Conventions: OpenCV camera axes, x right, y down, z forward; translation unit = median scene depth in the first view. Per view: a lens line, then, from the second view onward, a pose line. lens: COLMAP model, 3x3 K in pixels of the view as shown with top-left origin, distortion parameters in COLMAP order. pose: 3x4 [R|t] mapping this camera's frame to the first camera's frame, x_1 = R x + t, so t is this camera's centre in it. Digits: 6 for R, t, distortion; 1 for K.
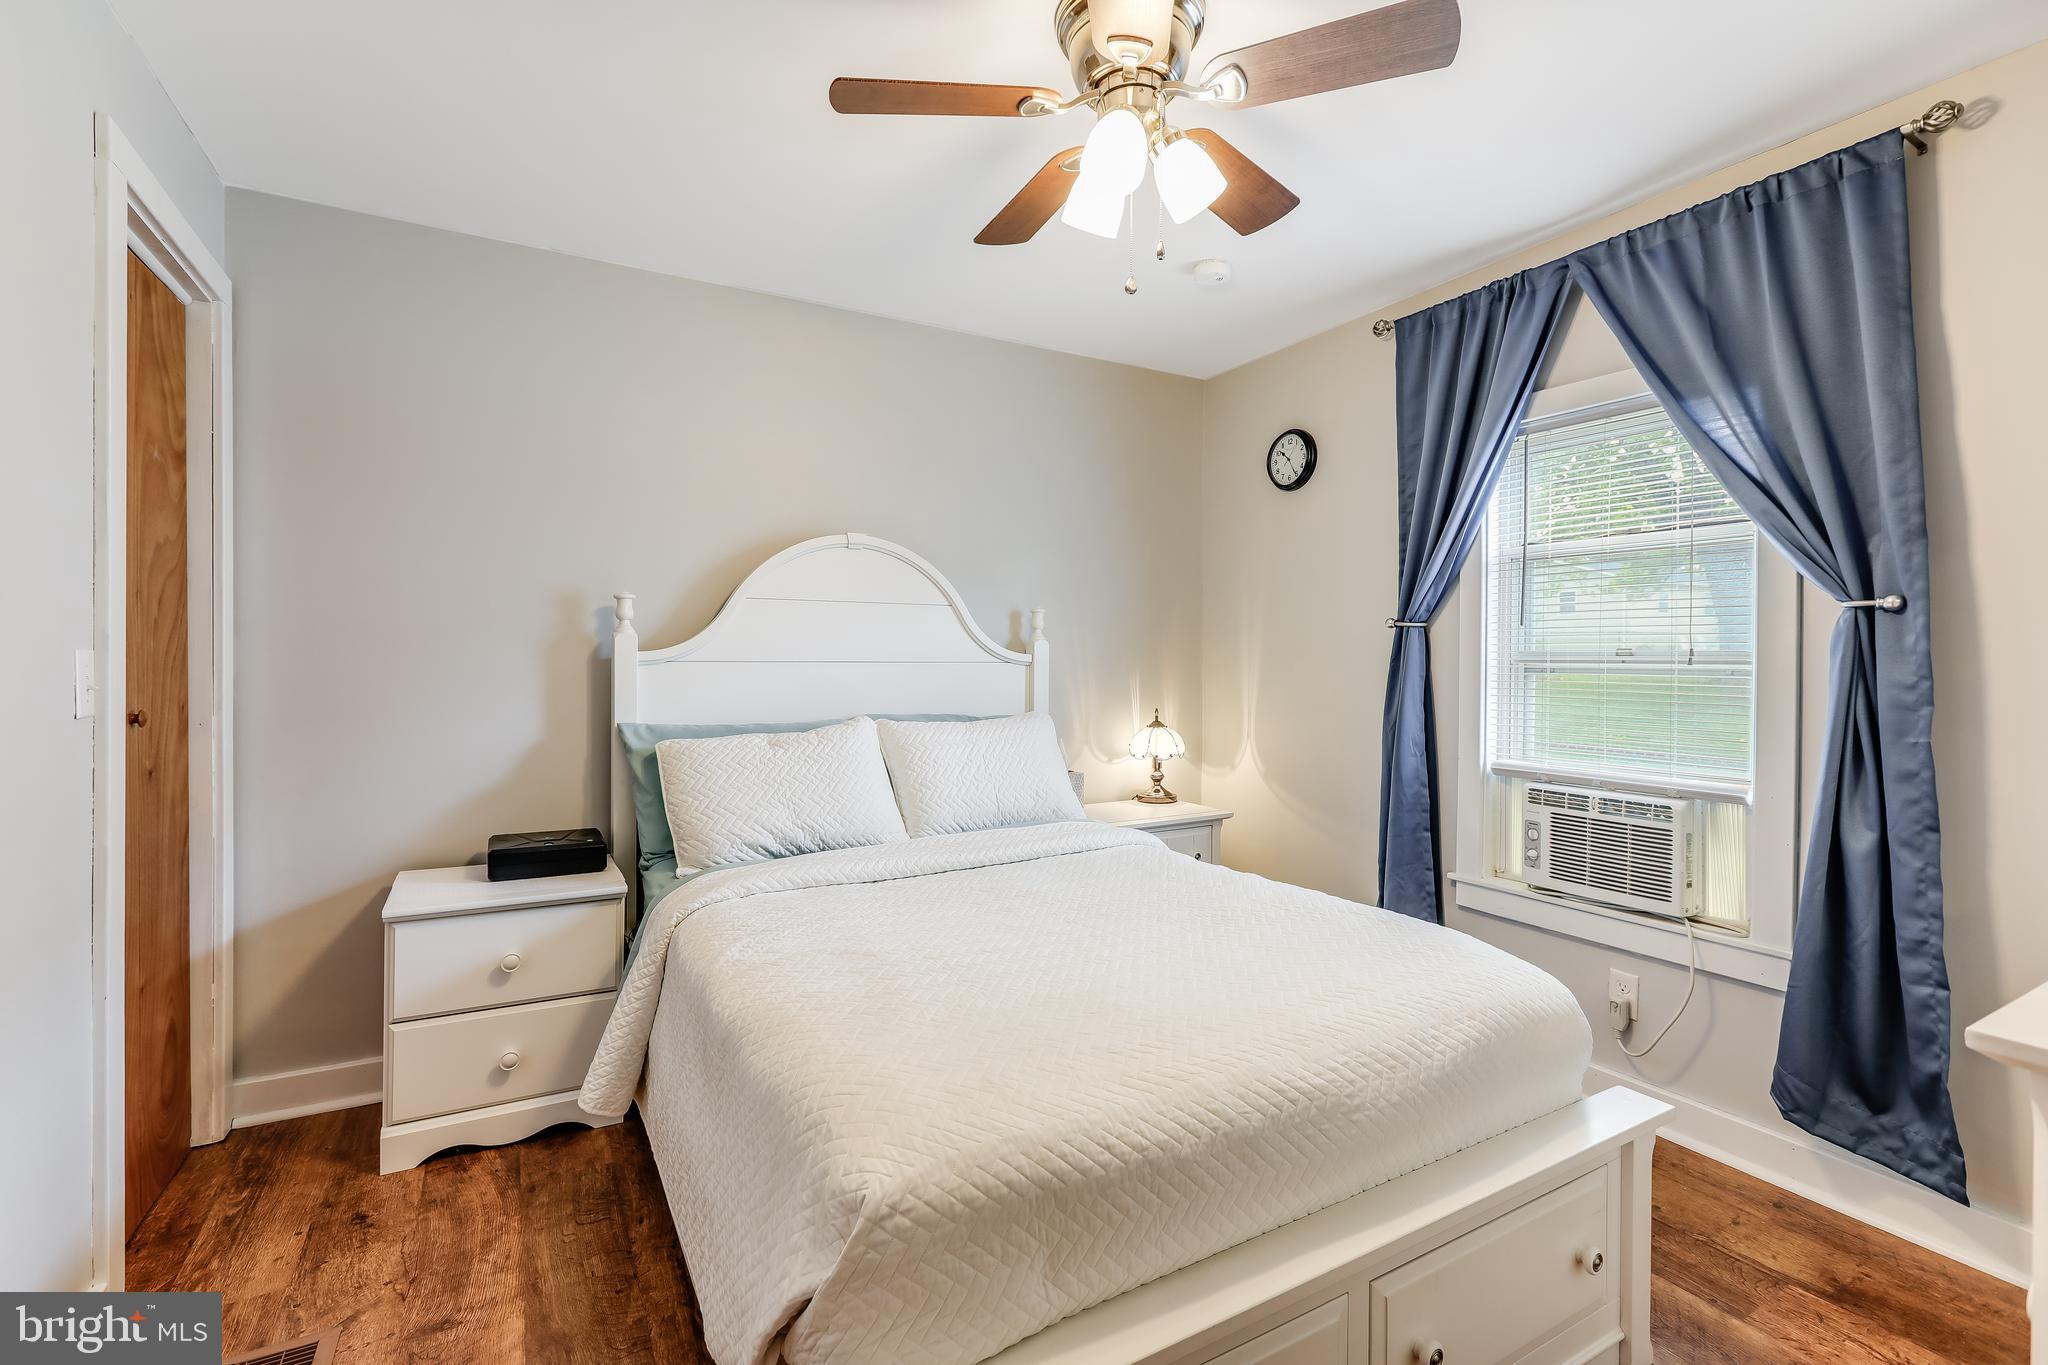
lens RADIAL K [[925.5, 0, 1022.8], [0, 925.5, 665.4], [0, 0, 1]] dist [-0.008560, -0.000410]
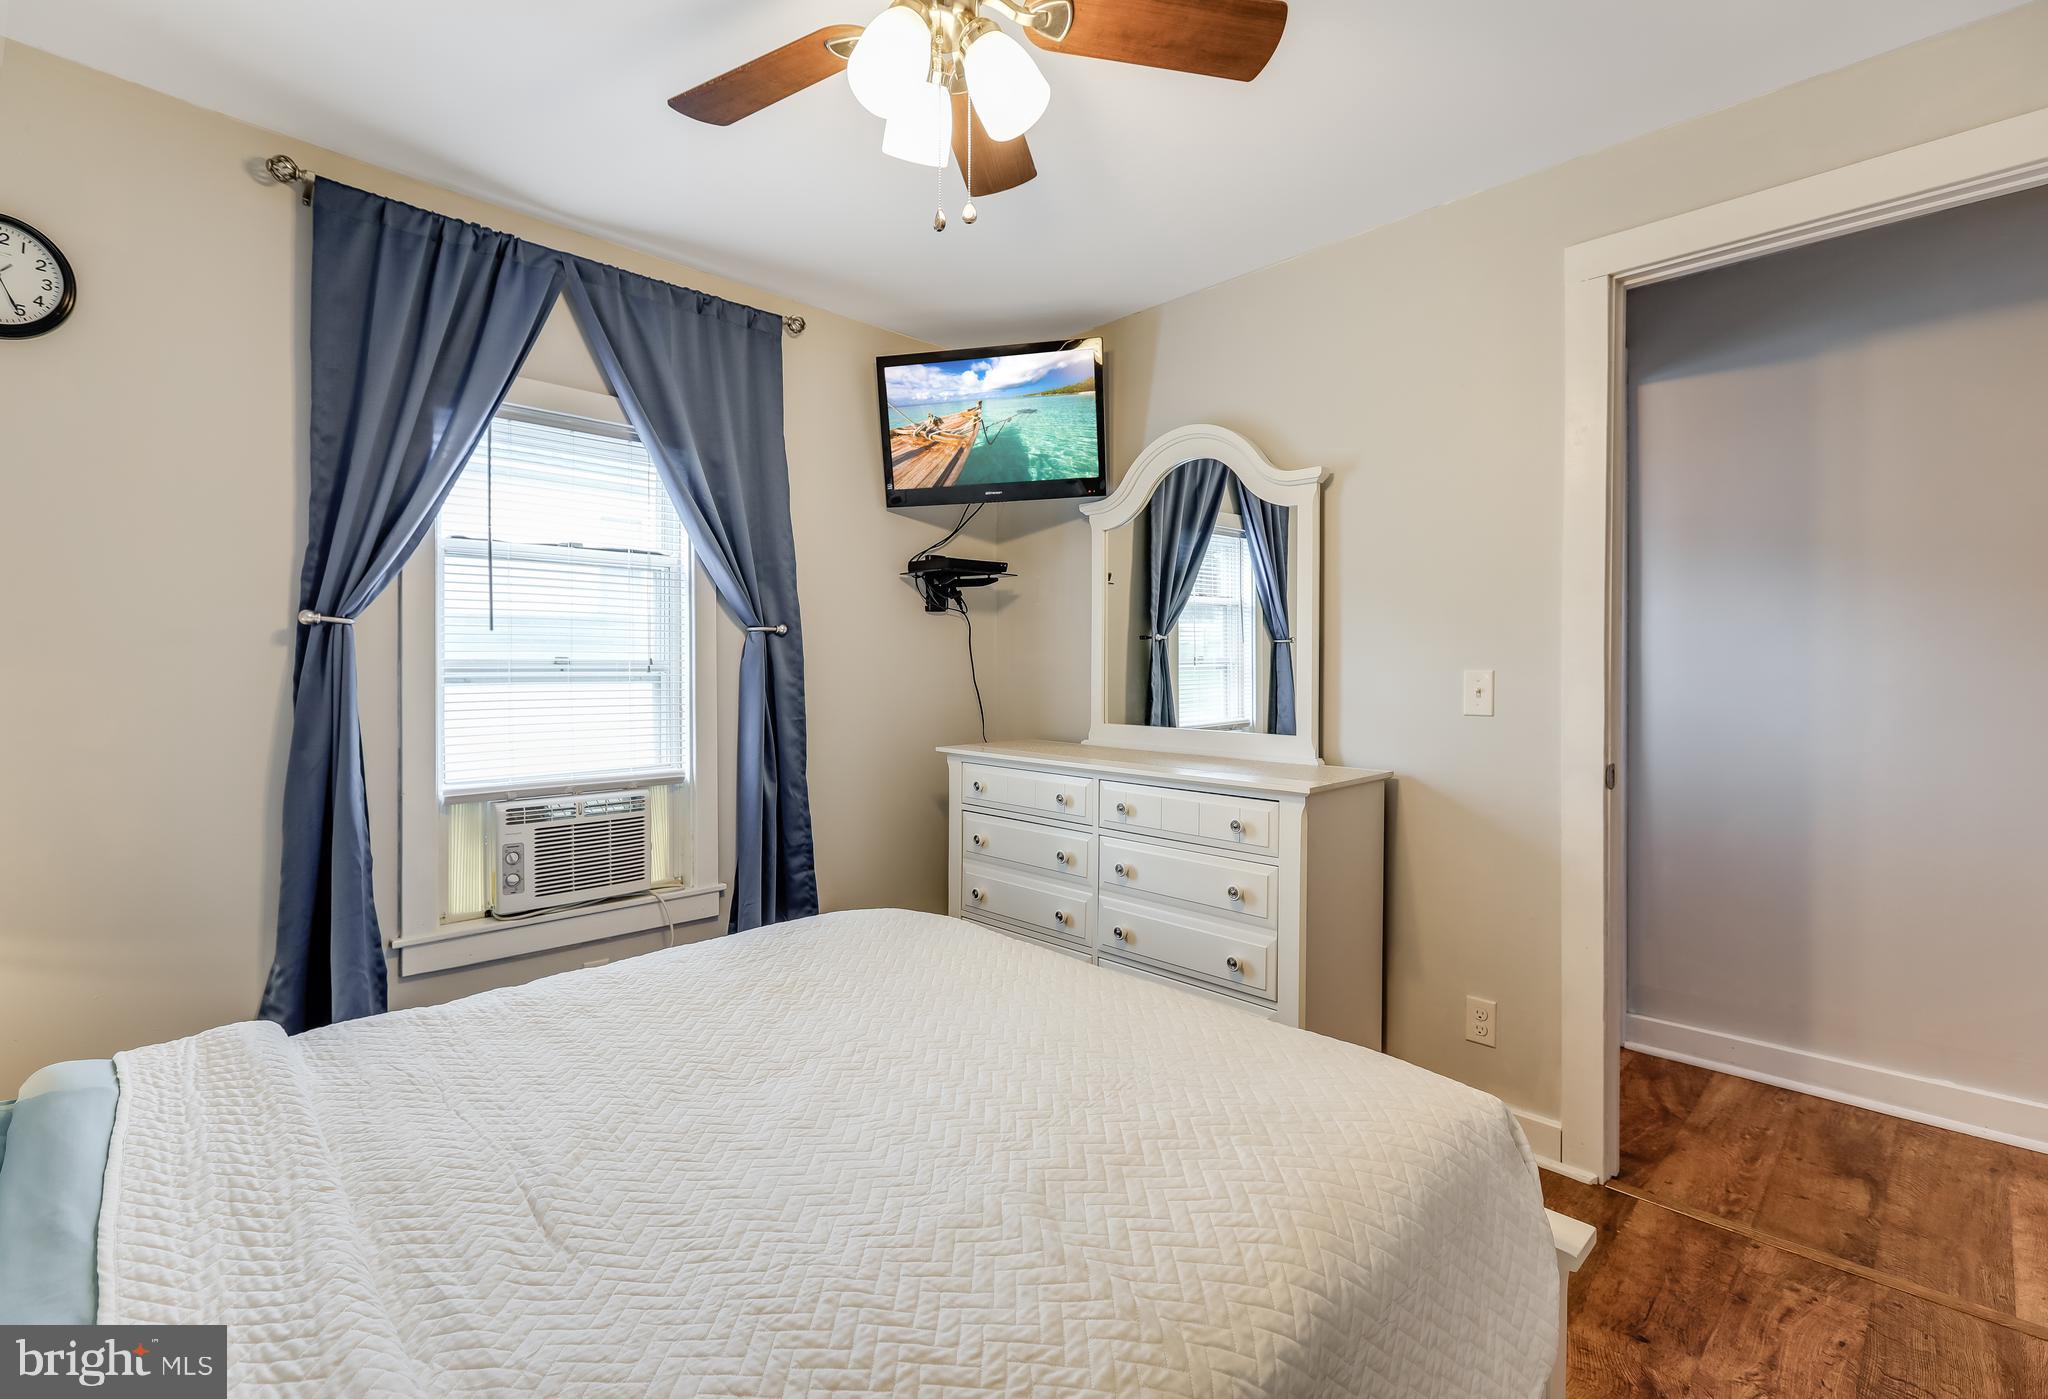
lens RADIAL K [[812.0, 0, 1024.0], [0, 812.0, 699.5], [0, 0, 1]] dist [-0.001389, -0.000154]
pose [[-0.201119, -0.047366, 0.978421, -0.355316], [0.005993, 0.998752, 0.049583, -0.013536], [-0.979548, 0.015836, -0.200584, 0.690674]]
